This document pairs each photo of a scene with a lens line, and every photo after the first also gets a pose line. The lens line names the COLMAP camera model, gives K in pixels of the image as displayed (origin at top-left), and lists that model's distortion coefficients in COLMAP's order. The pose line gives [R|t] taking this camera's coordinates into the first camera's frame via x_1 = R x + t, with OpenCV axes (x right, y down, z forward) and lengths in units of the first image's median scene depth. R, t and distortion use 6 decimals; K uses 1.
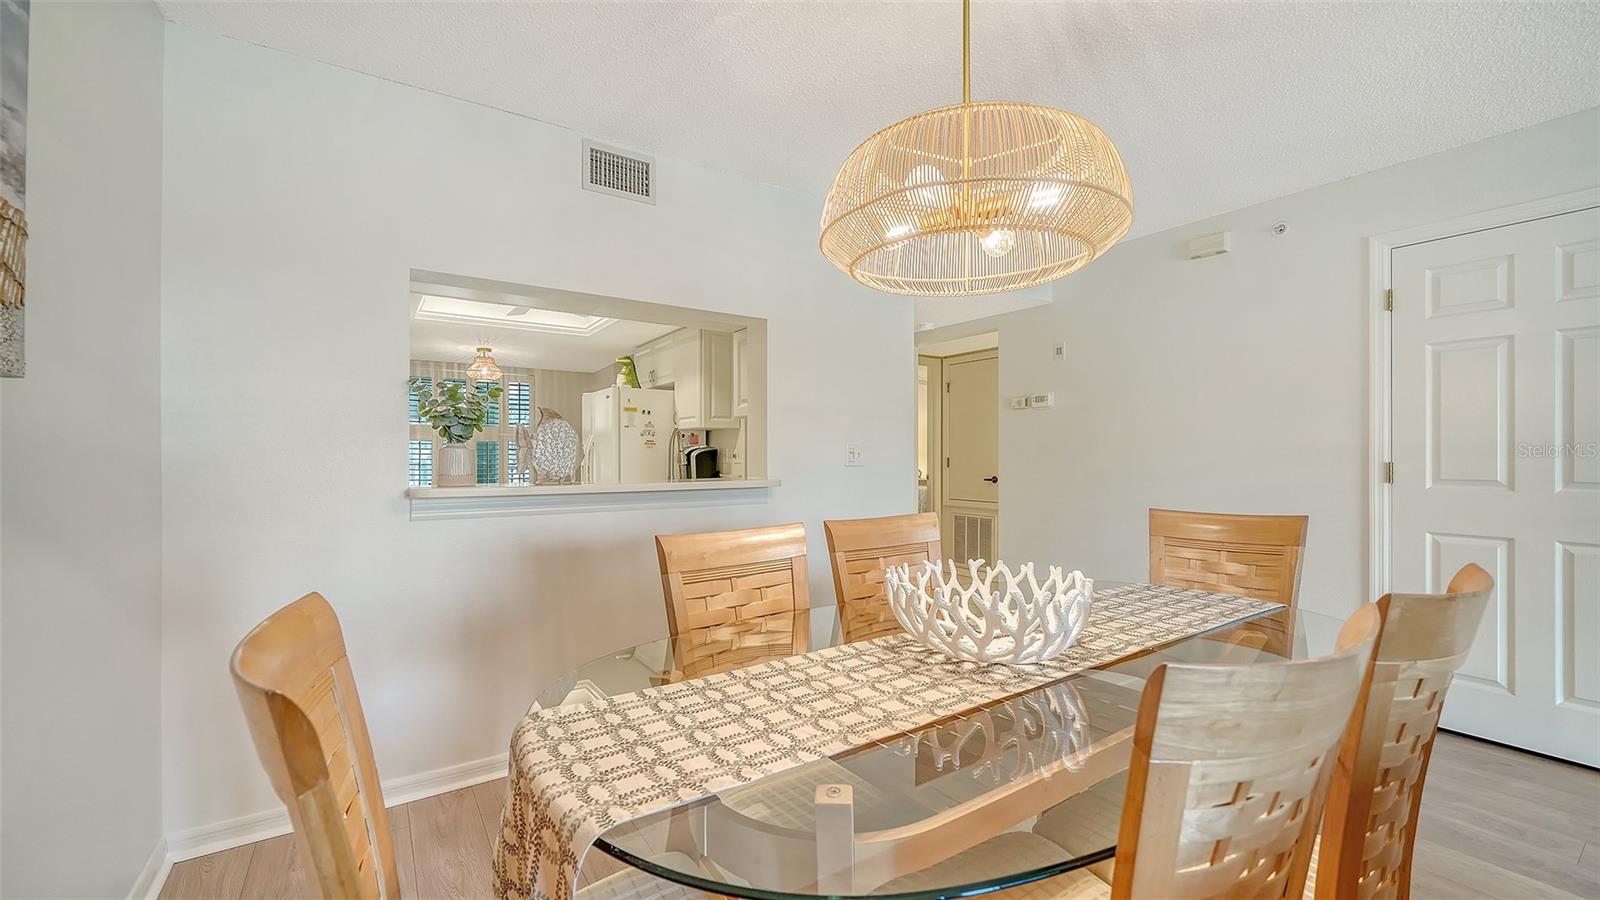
lens RADIAL K [[648.5, 0, 811.8], [0, 648.5, 455.1], [0, 0, 1]] dist [-0.003512, -0.000262]
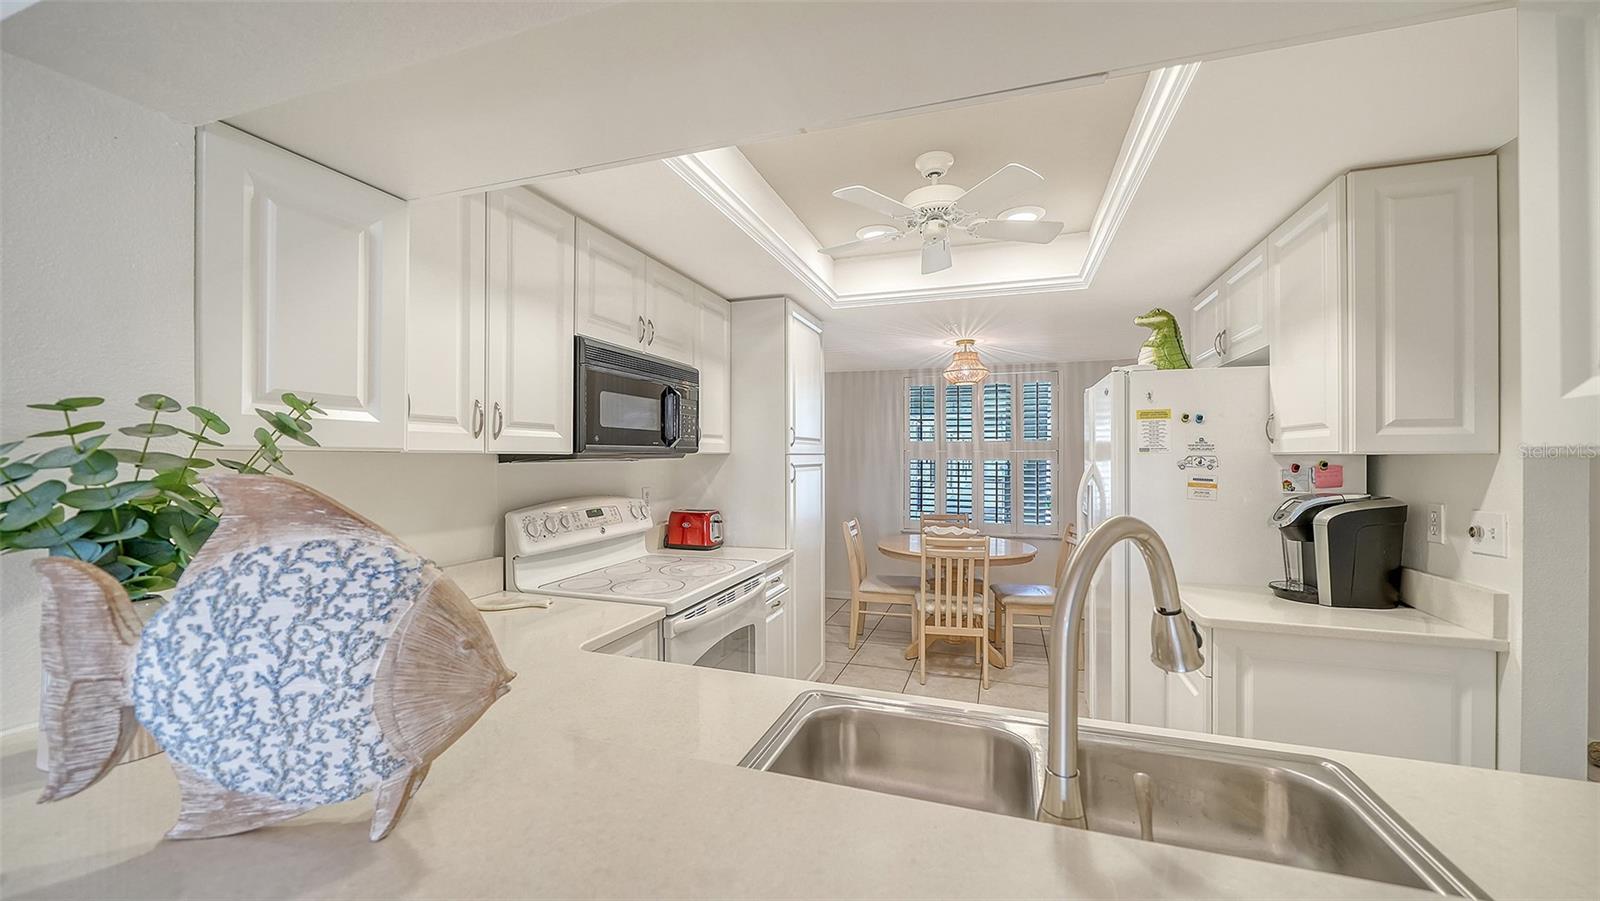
lens RADIAL K [[605.3, 0, 794.1], [0, 605.3, 456.6], [0, 0, 1]] dist [-0.000830, -0.000247]
pose [[0.592304, 0.002121, -0.805712, -0.073258], [-0.001410, 0.999998, 0.001596, -0.038396], [0.805713, 0.000191, 0.592306, 0.504848]]
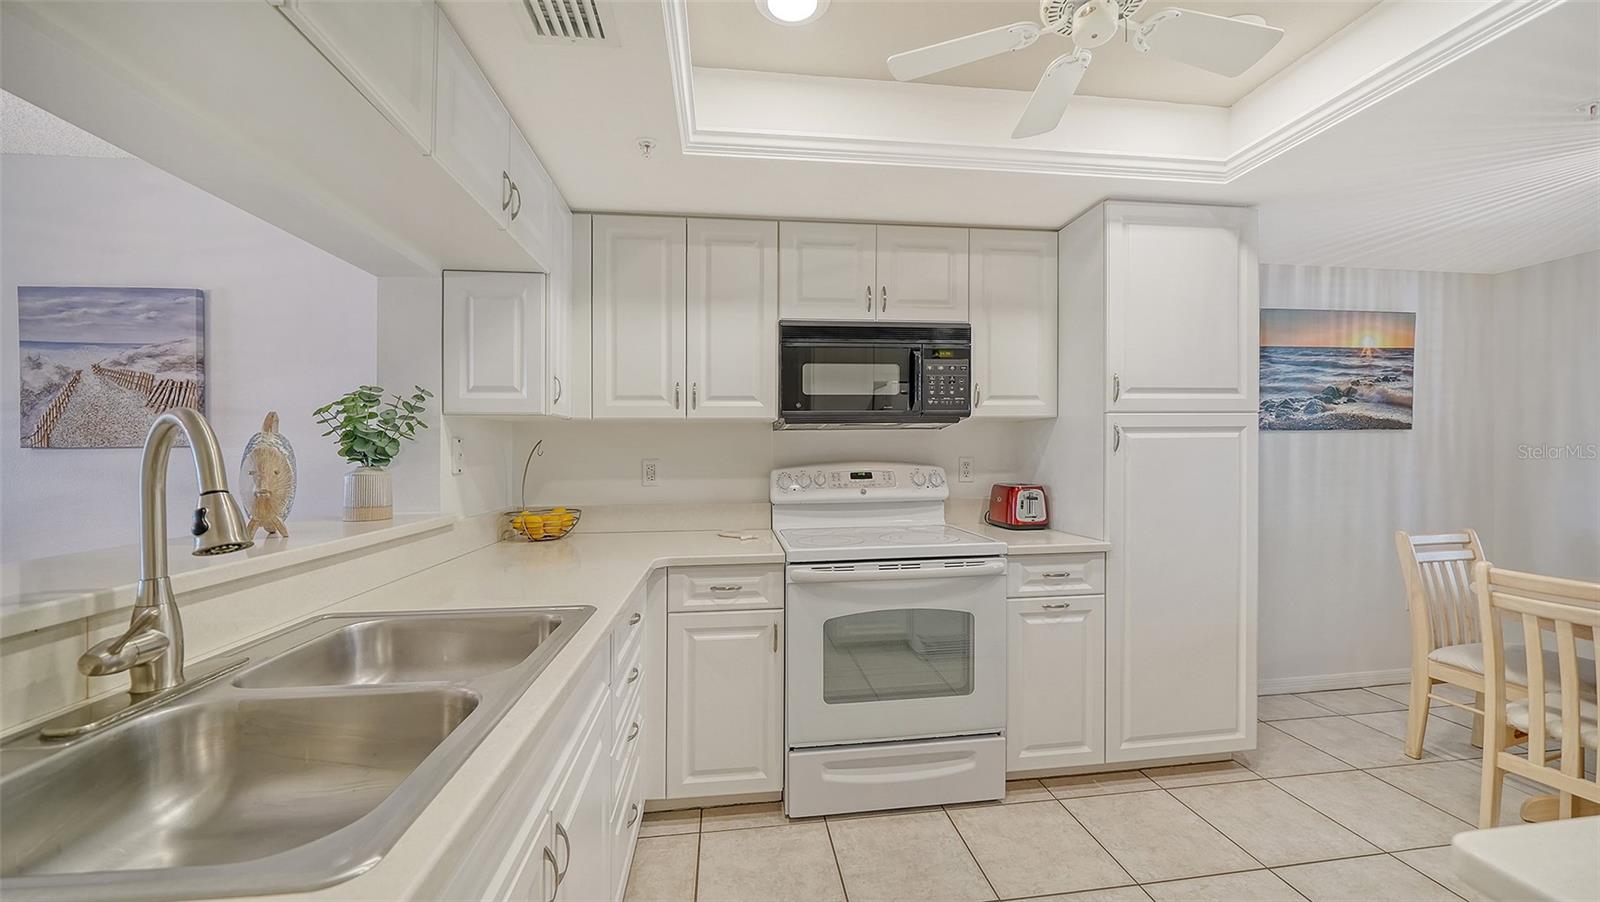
lens RADIAL K [[611.0, 0, 795.4], [0, 611.0, 455.0], [0, 0, 1]] dist [-0.000900, -0.000242]
pose [[-0.466570, 0.004911, -0.884471, -0.059982], [0.008989, 0.999959, 0.000810, -0.012772], [0.884439, -0.007573, -0.466595, 0.841925]]
